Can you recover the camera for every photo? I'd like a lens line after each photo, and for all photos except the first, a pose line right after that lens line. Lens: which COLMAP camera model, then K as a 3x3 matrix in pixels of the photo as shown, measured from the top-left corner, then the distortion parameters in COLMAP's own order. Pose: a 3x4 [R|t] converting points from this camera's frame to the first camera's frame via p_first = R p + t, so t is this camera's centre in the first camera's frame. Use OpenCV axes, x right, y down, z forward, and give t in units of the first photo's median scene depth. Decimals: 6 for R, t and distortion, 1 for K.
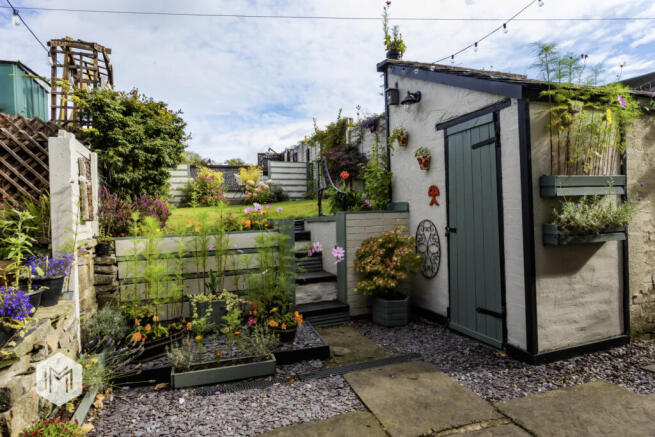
lens RADIAL K [[386.6, 0, 327.5], [0, 386.6, 218.5], [0, 0, 1]] dist [-0.015217, -0.000232]
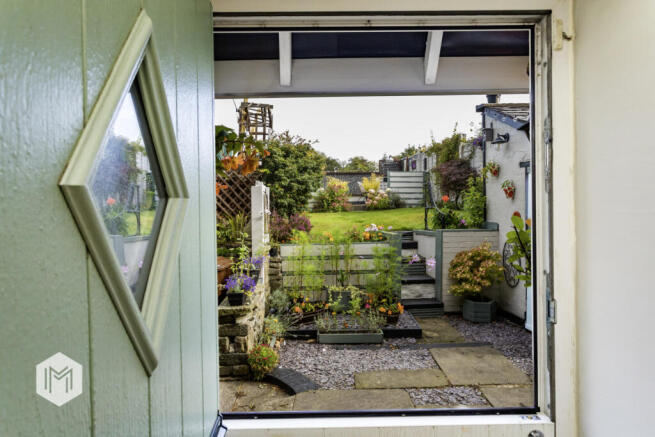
lens RADIAL K [[386.6, 0, 327.5], [0, 386.6, 218.5], [0, 0, 1]] dist [-0.015217, -0.000232]
pose [[0.951682, 0.023313, -0.306198, 0.080316], [-0.021133, 0.999722, 0.010433, -0.066127], [0.306356, -0.003458, 0.951911, -0.360071]]
